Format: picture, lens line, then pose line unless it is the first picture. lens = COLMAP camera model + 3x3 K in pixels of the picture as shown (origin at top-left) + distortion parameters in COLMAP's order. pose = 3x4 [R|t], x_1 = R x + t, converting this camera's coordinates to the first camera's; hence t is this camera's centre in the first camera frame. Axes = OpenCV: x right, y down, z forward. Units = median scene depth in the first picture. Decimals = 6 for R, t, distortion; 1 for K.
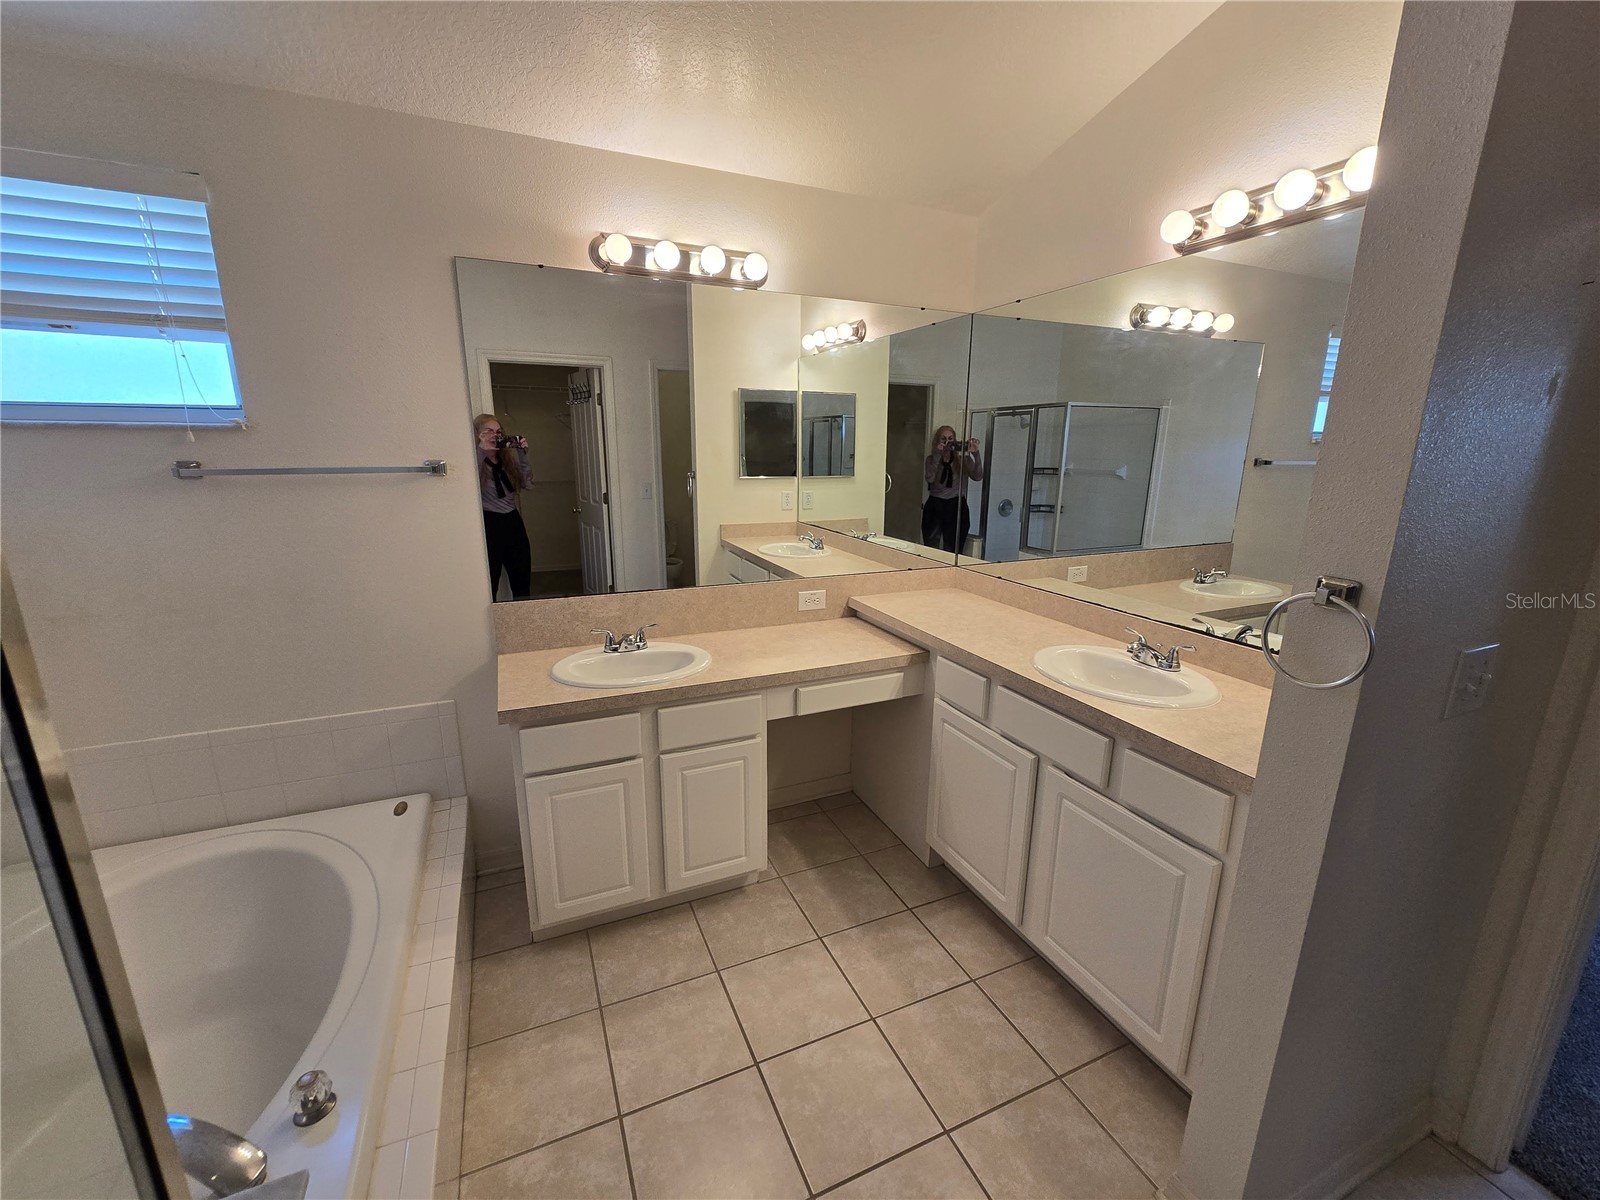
lens RADIAL K [[655.9, 0, 799.9], [0, 655.9, 609.4], [0, 0, 1]] dist [-0.002863, -0.000862]
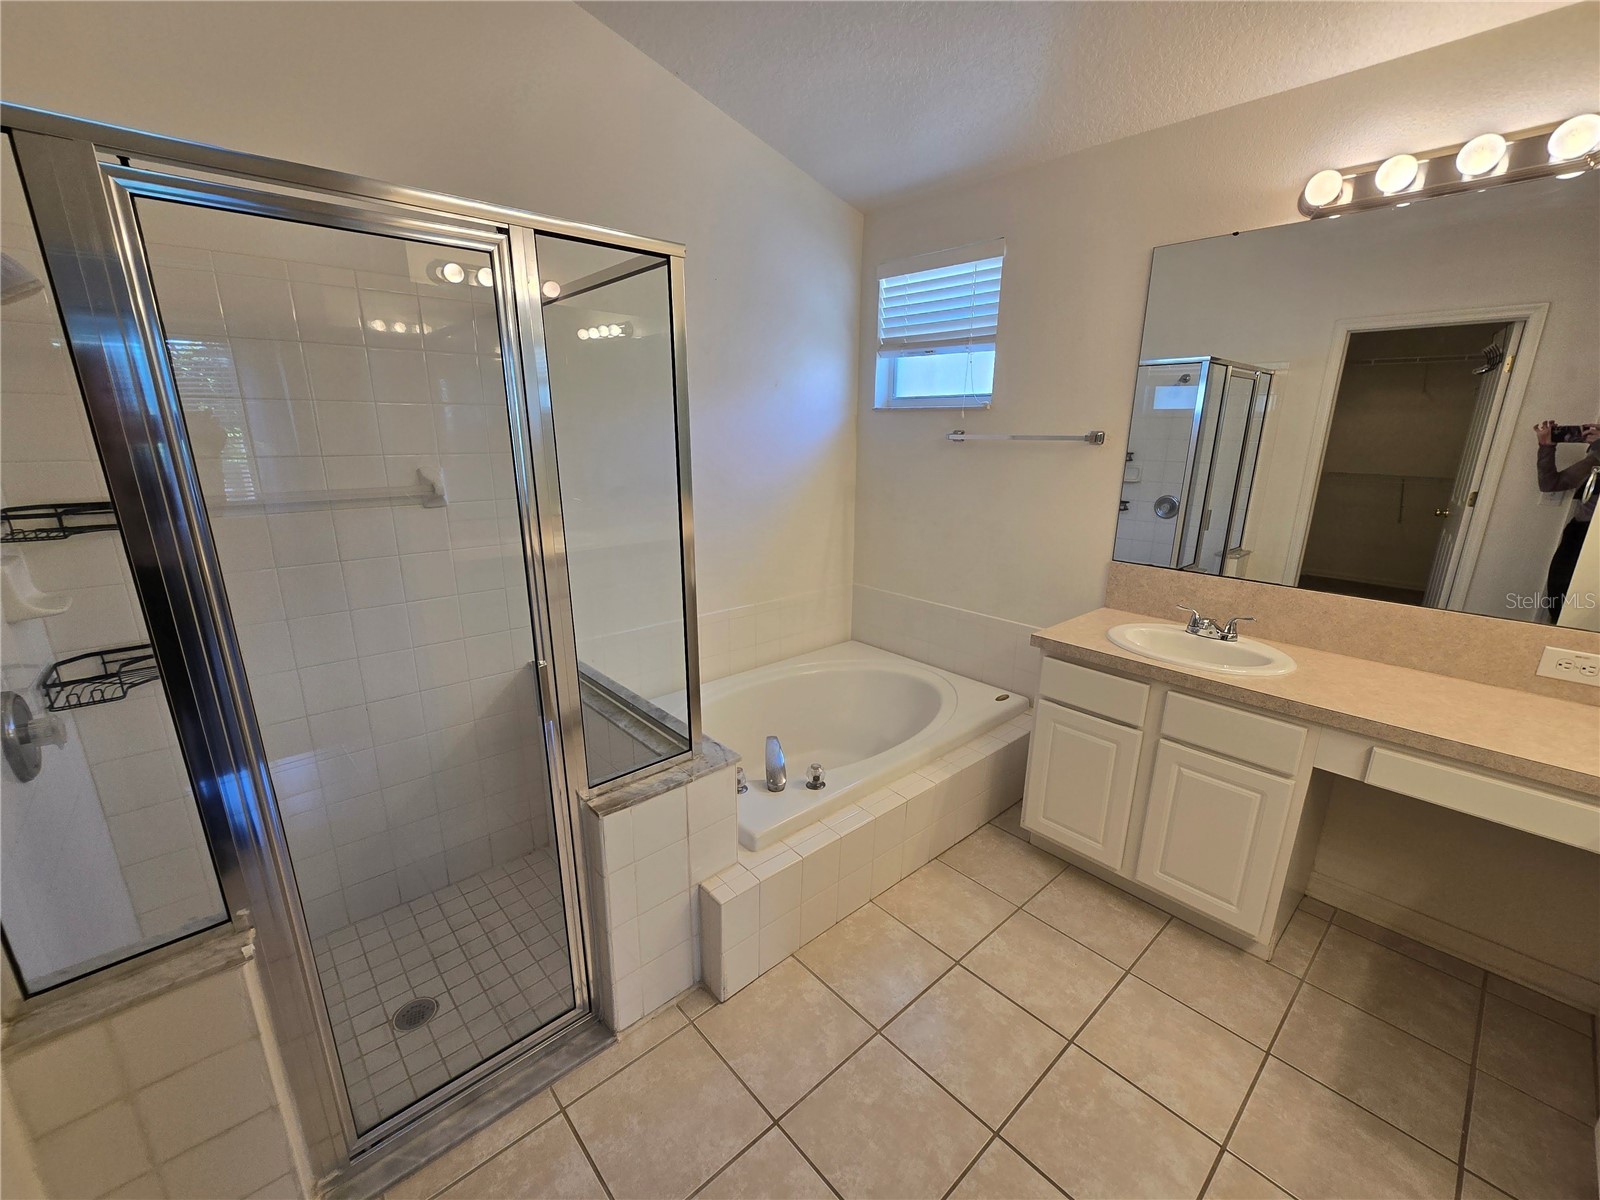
lens RADIAL K [[655.9, 0, 802.1], [0, 655.9, 607.6], [0, 0, 1]] dist [-0.002863, -0.000862]
pose [[0.310212, 0.244079, -0.918800, 0.464739], [-0.236208, 0.955960, 0.174200, -0.003141], [0.920855, 0.162989, 0.354204, 0.147844]]
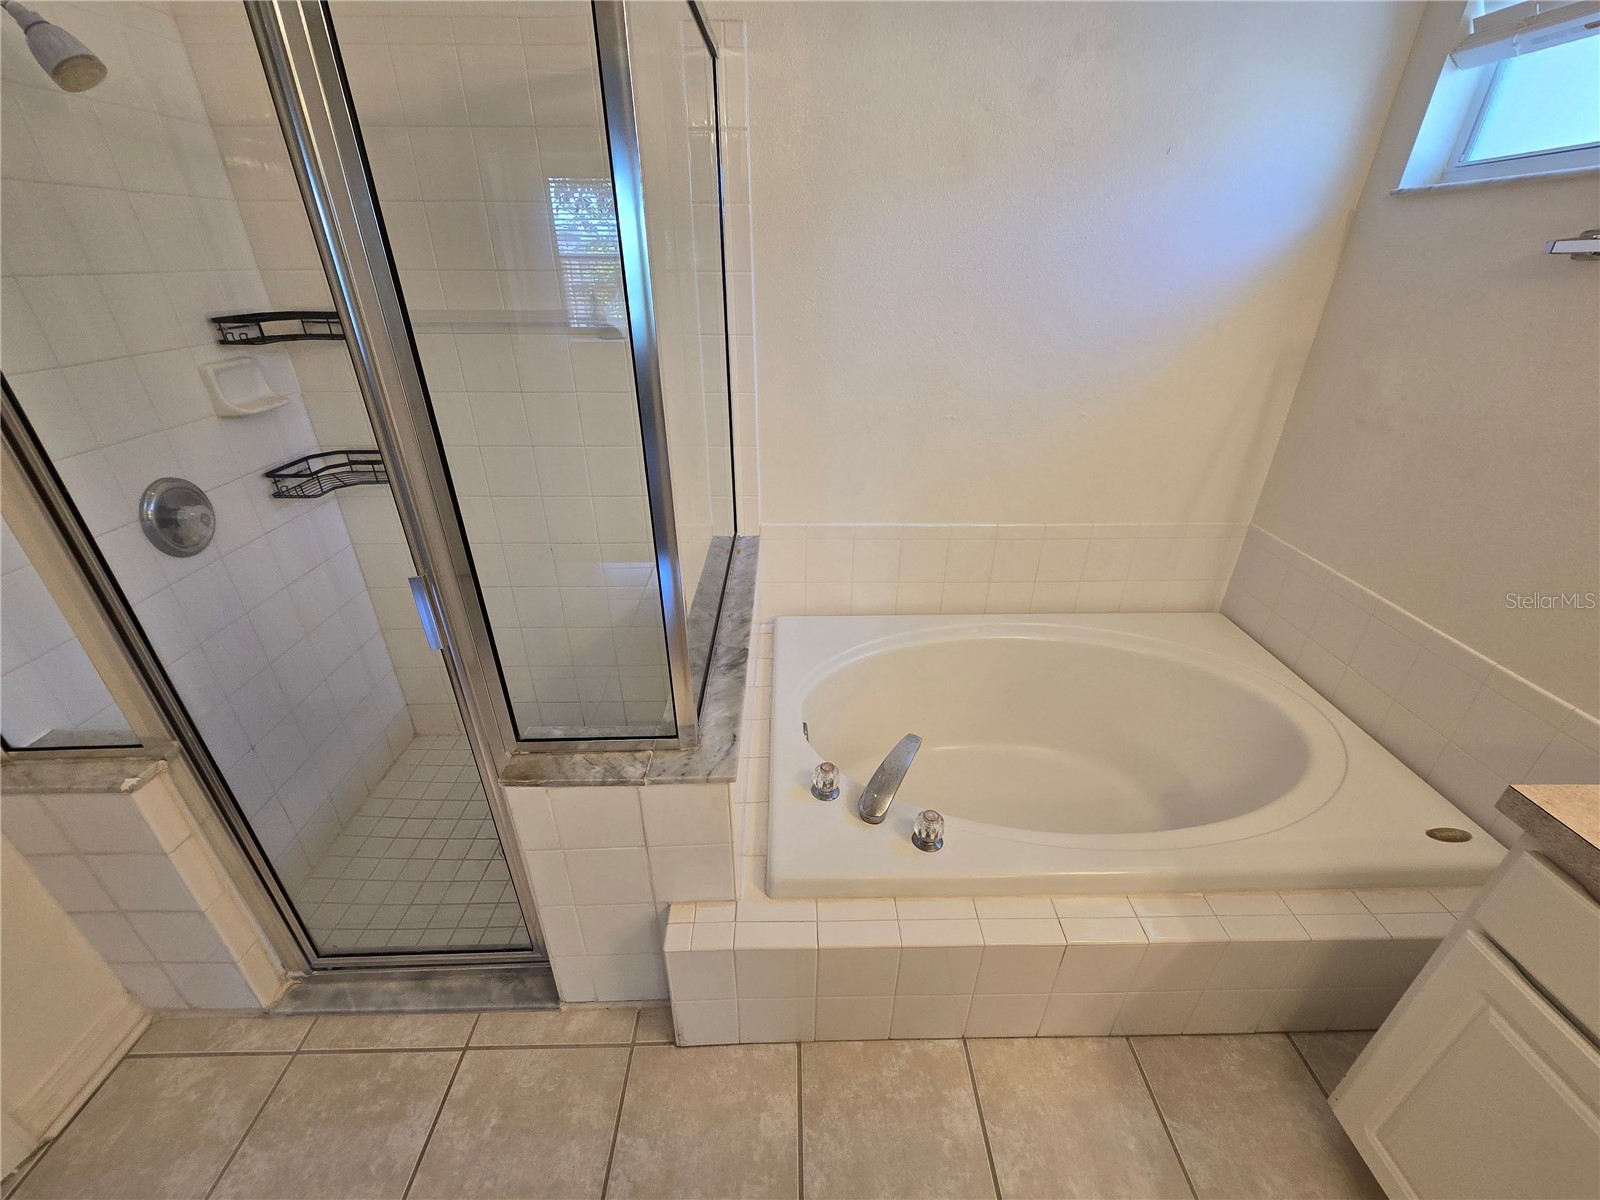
lens RADIAL K [[655.9, 0, 807.0], [0, 655.9, 612.3], [0, 0, 1]] dist [-0.002863, -0.000862]
pose [[-0.383531, 0.426871, -0.818954, 0.063006], [-0.231727, 0.813917, 0.532767, -0.070645], [0.893984, 0.394106, -0.213245, 0.533956]]
